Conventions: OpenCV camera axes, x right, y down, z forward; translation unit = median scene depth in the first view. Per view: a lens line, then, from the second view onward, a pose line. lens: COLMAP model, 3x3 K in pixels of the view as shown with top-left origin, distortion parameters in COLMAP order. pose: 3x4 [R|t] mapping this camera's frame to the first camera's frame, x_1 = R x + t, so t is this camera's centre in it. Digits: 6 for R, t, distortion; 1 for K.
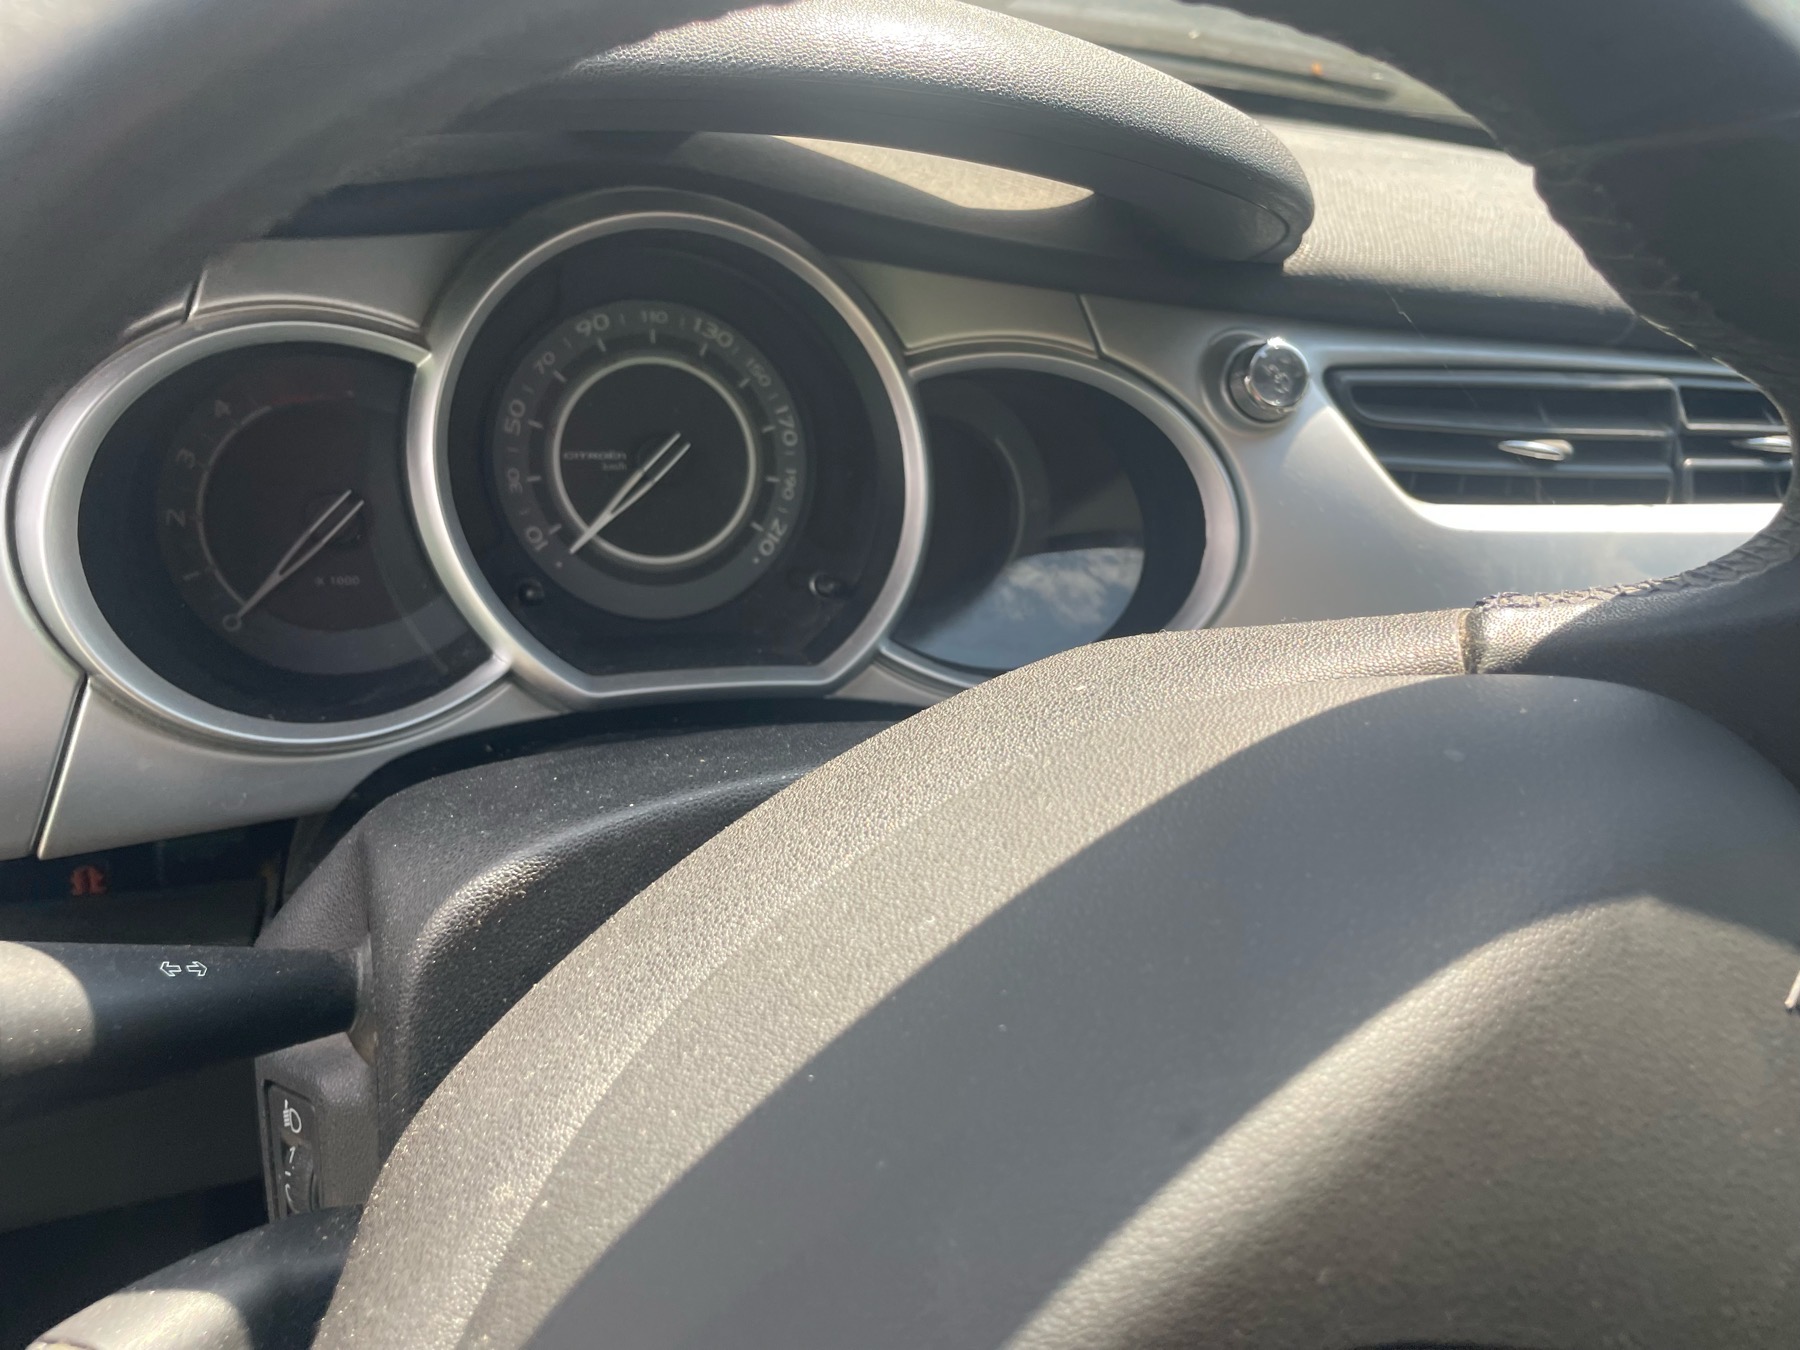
lens RADIAL K [[1374.6, 0, 901.8], [0, 1374.6, 668.0], [0, 0, 1]] dist [0.082609, -0.109093]
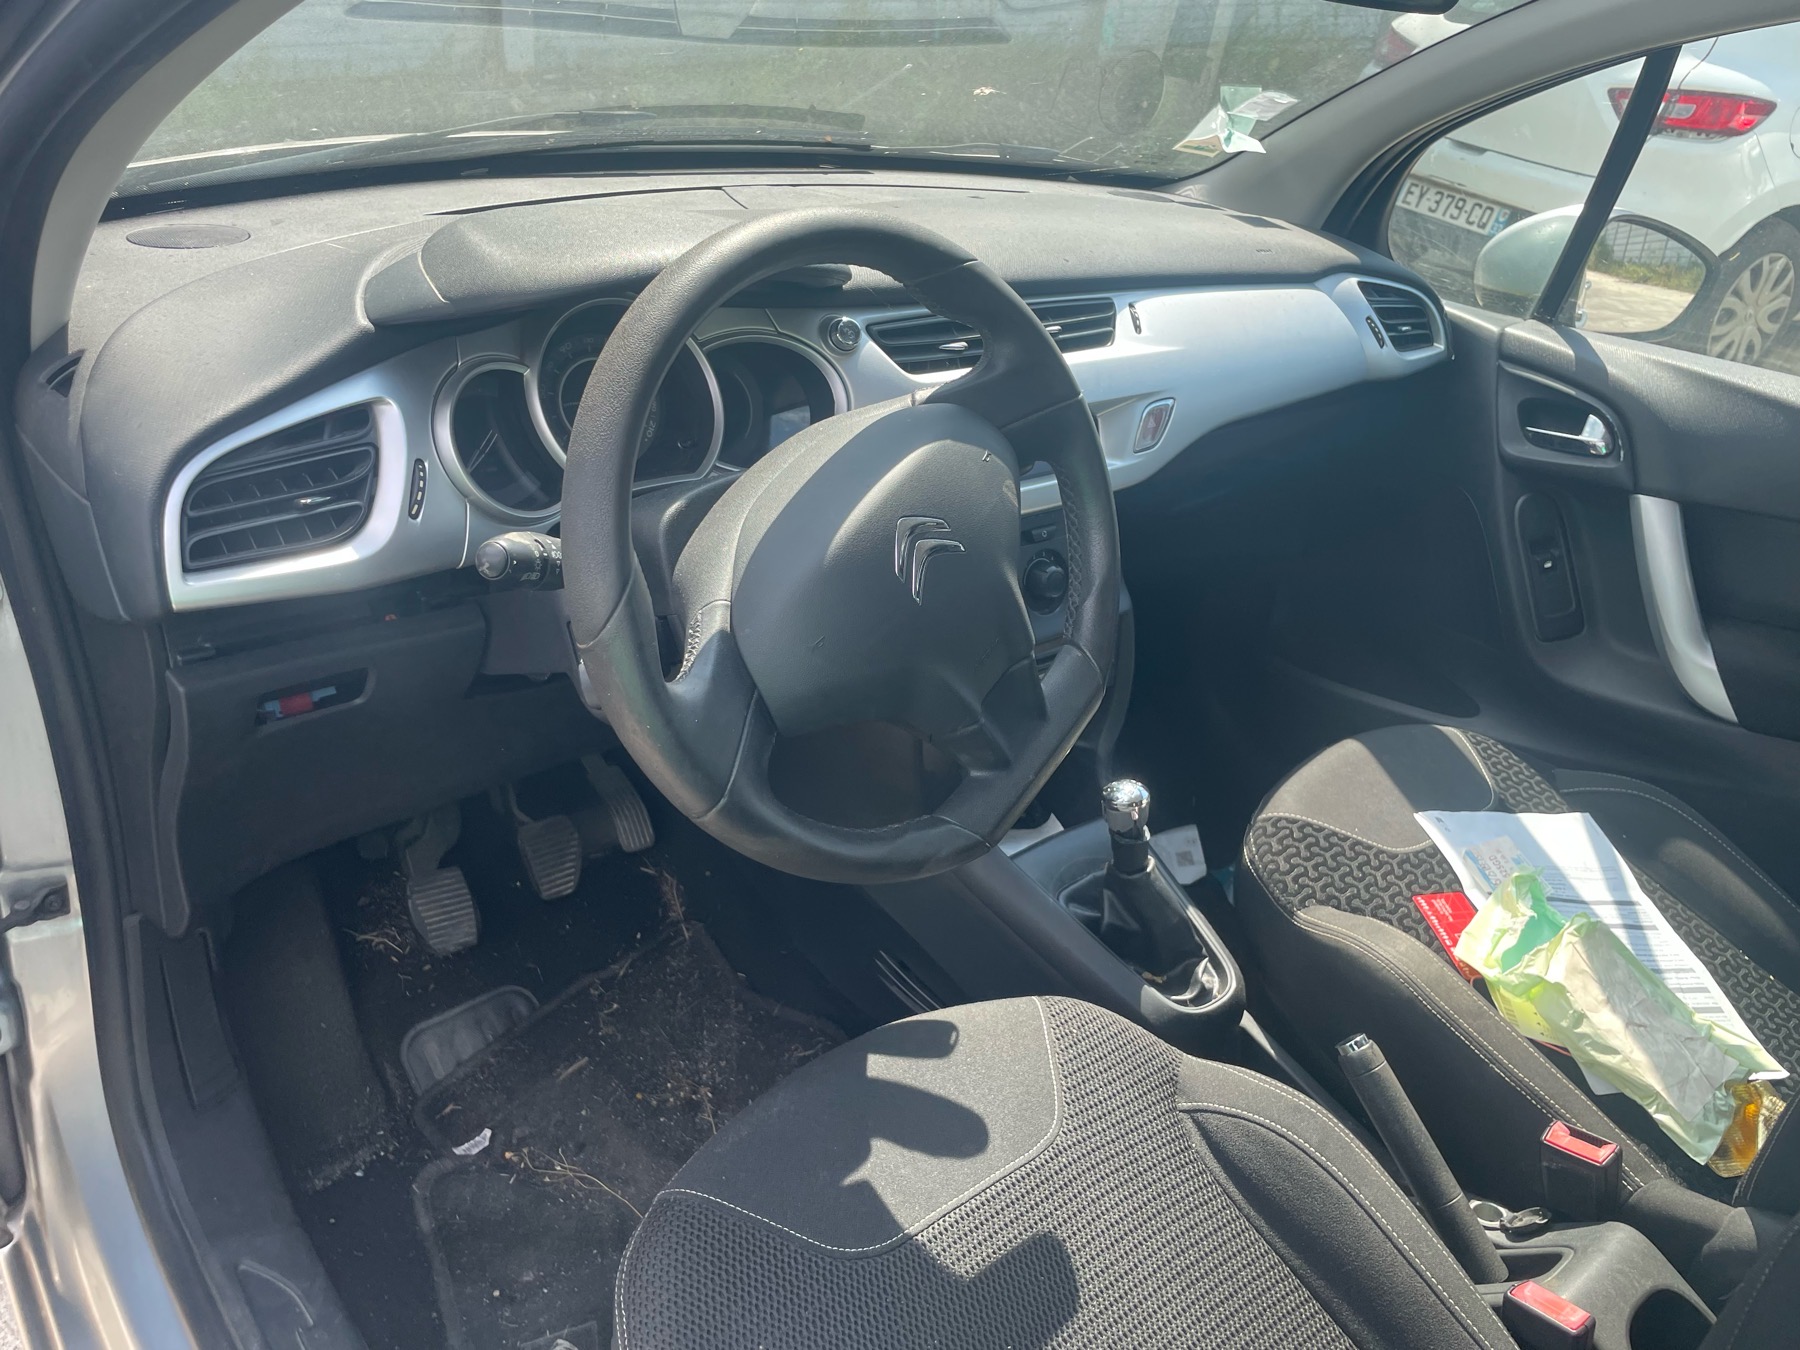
lens RADIAL K [[1374.6, 0, 901.8], [0, 1374.6, 668.0], [0, 0, 1]] dist [0.082609, -0.109093]
pose [[0.943978, -0.199925, 0.262554, -0.412073], [0.188706, 0.979708, 0.067544, 0.233870], [-0.270730, -0.014215, 0.962550, -1.428027]]
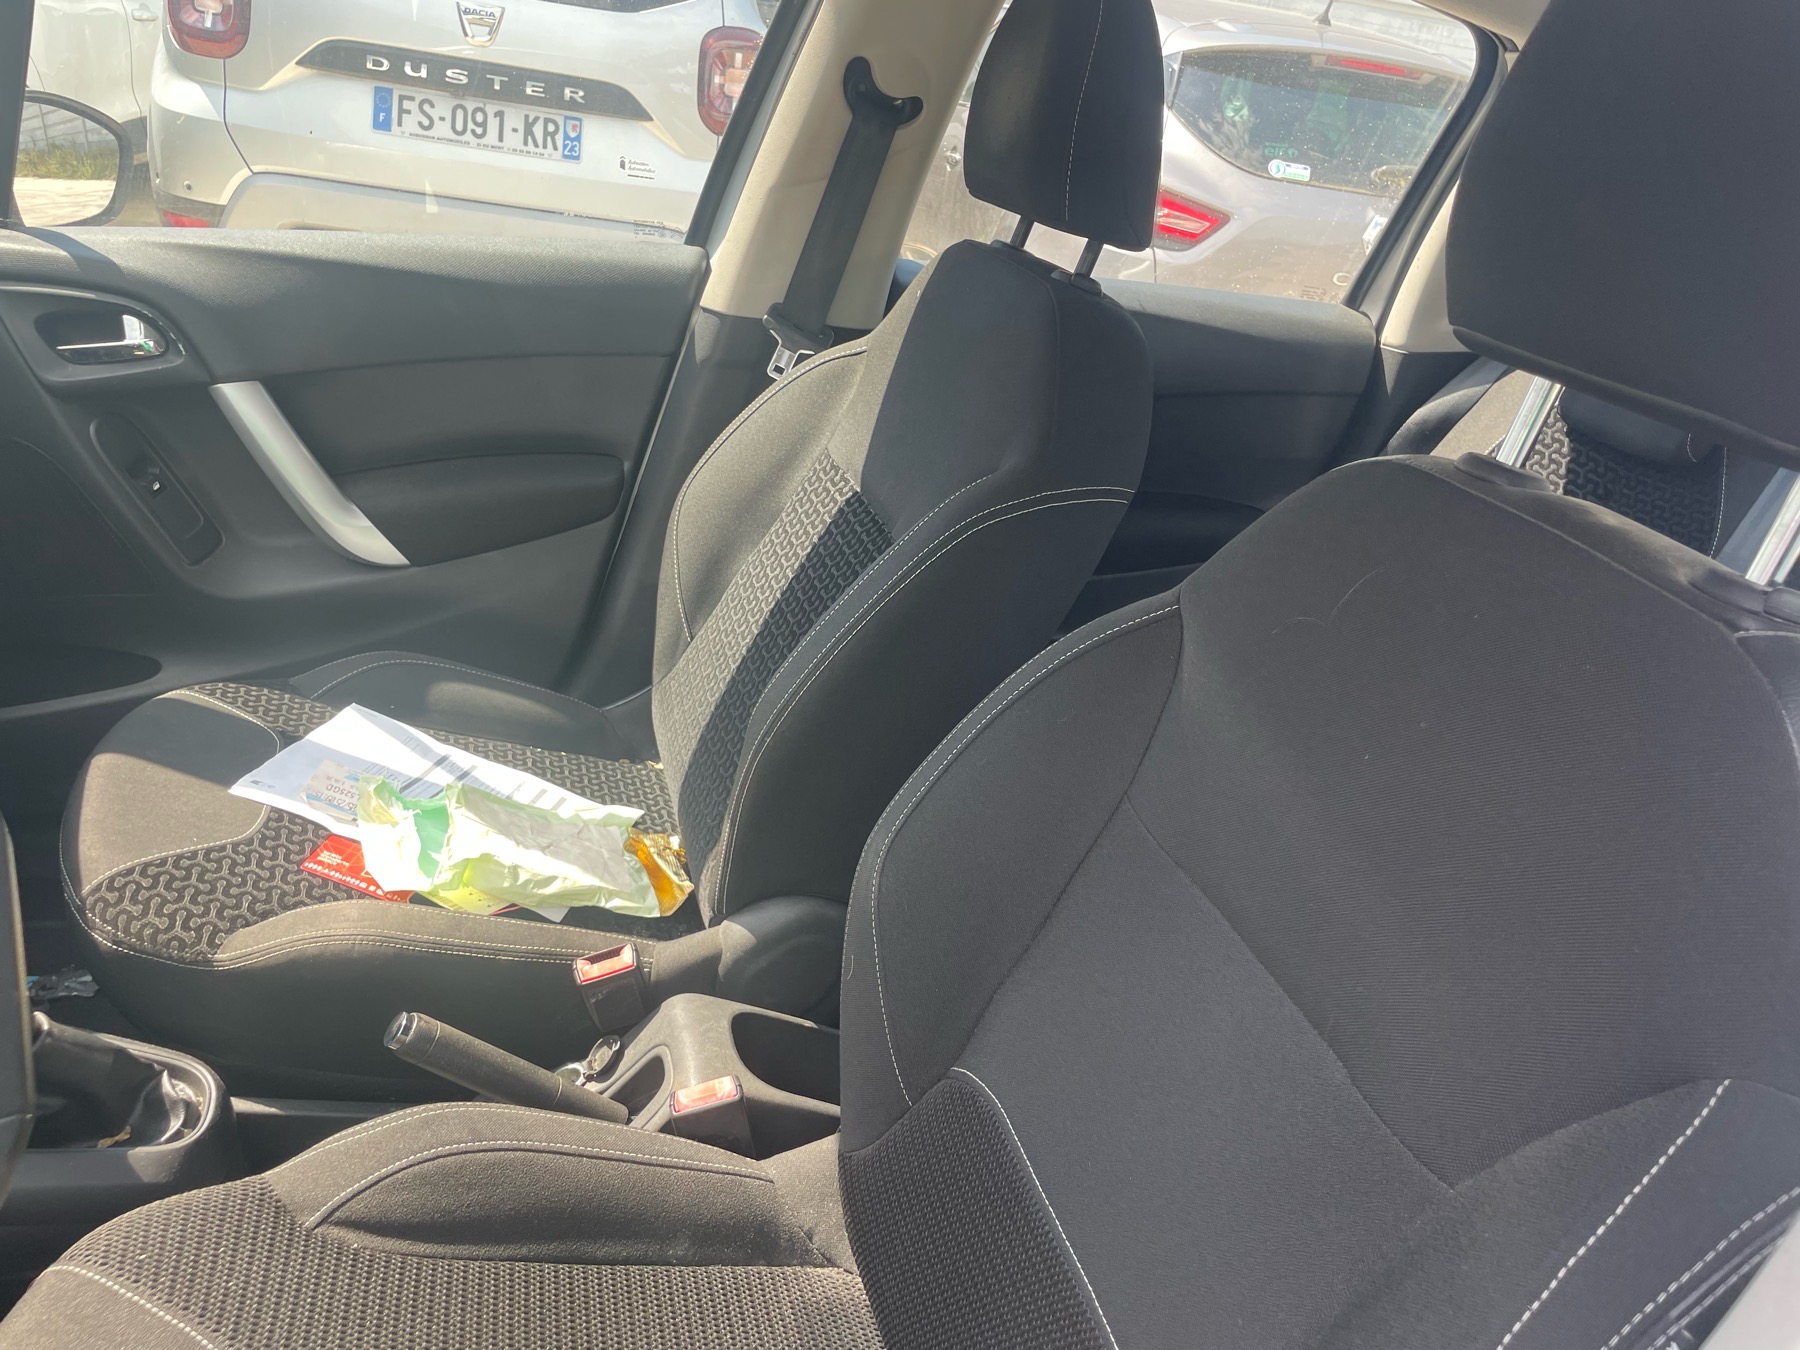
lens RADIAL K [[1374.6, 0, 901.8], [0, 1374.6, 668.0], [0, 0, 1]] dist [0.082609, -0.109093]
pose [[0.097081, -0.542010, 0.834746, -0.615099], [0.383312, 0.794373, 0.471216, -0.000498], [-0.918503, 0.274222, 0.284877, -0.817001]]
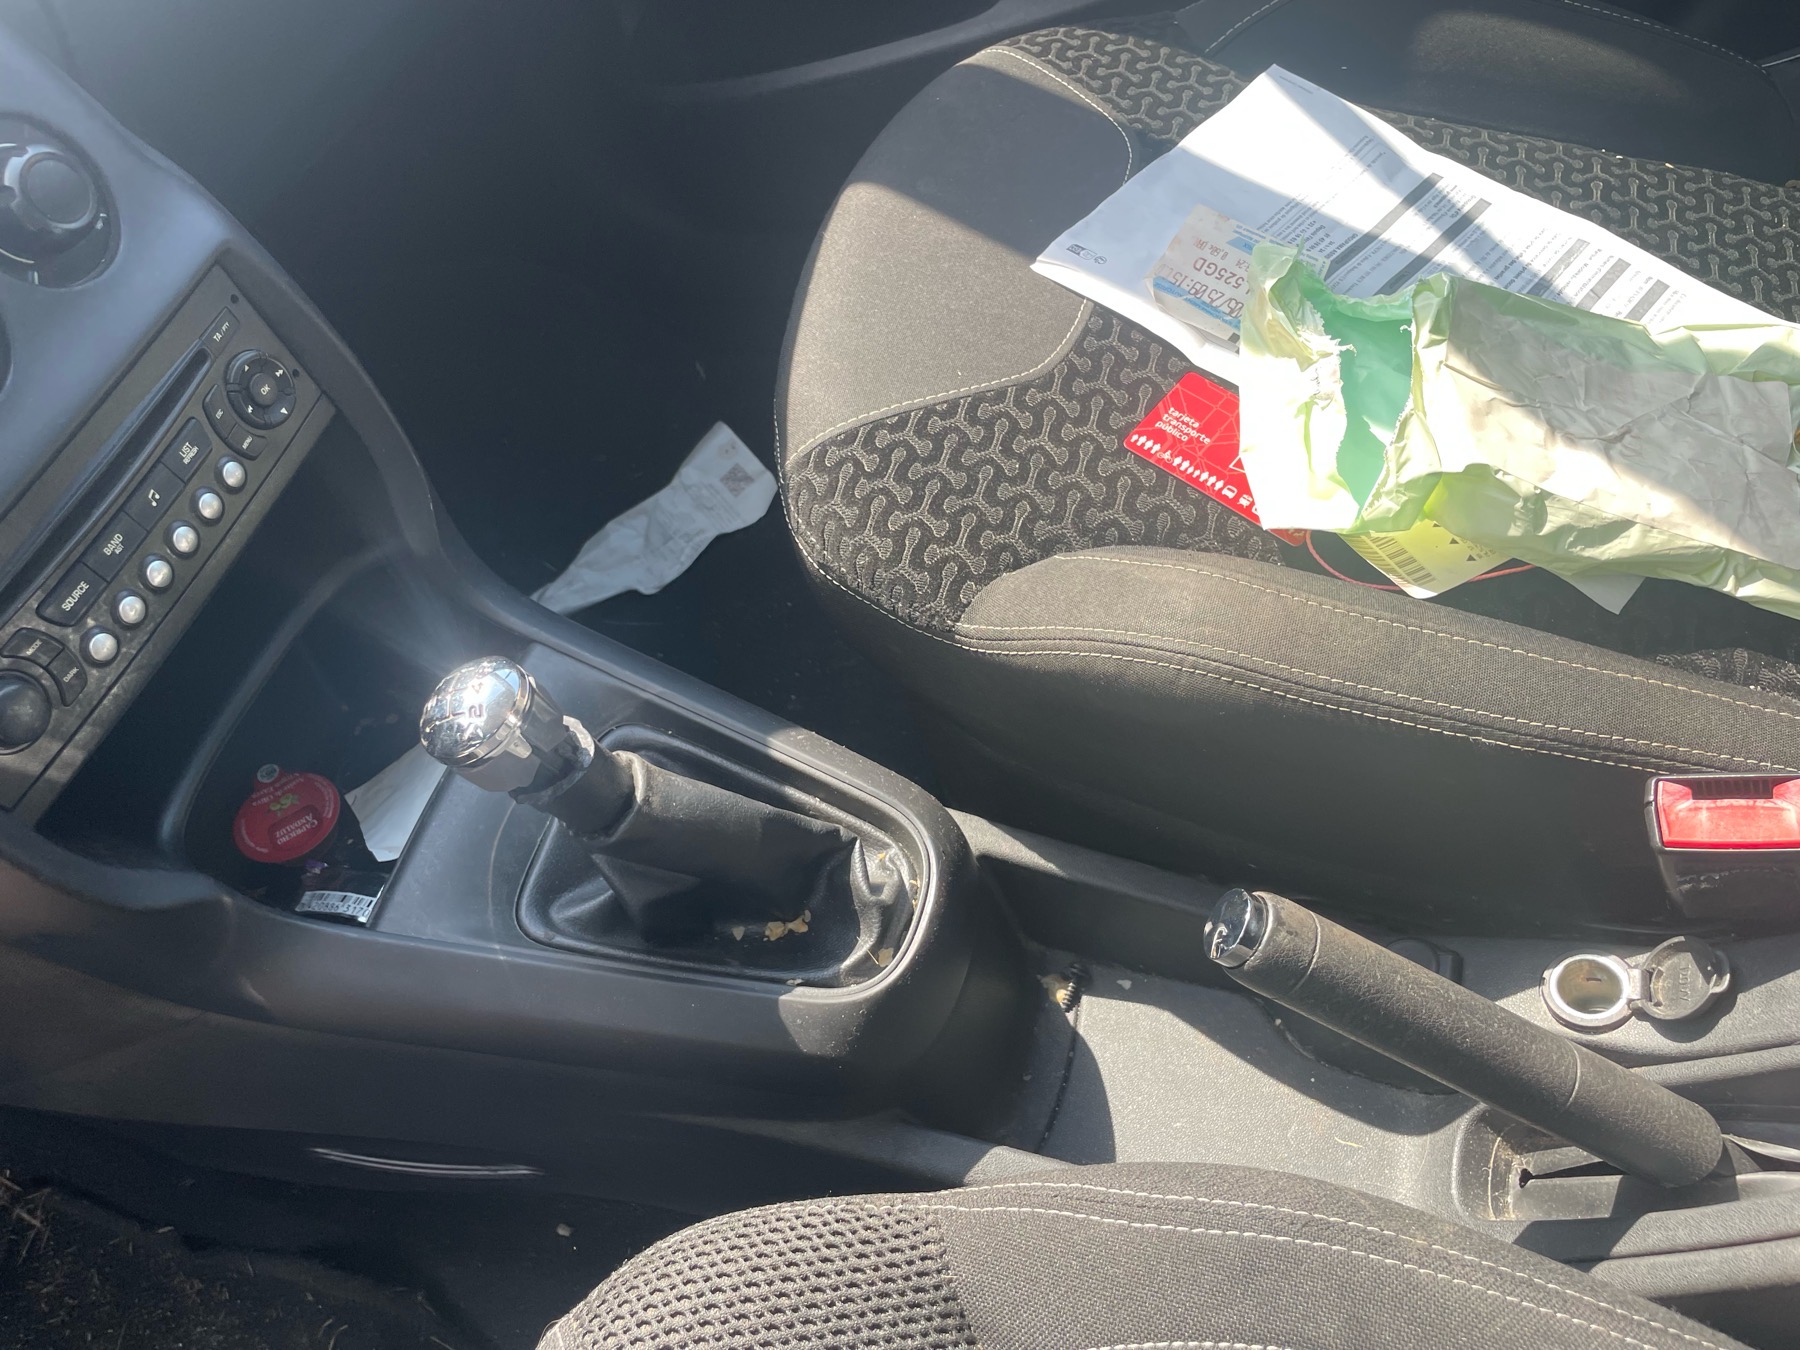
lens RADIAL K [[1365.8, 0, 895.1], [0, 1365.8, 663.7], [0, 0, 1]] dist [0.089729, -0.130142]
pose [[0.563316, -0.784411, 0.259566, 0.599645], [0.632201, 0.611468, 0.475846, 0.427414], [-0.531975, -0.103953, 0.840355, 0.006154]]
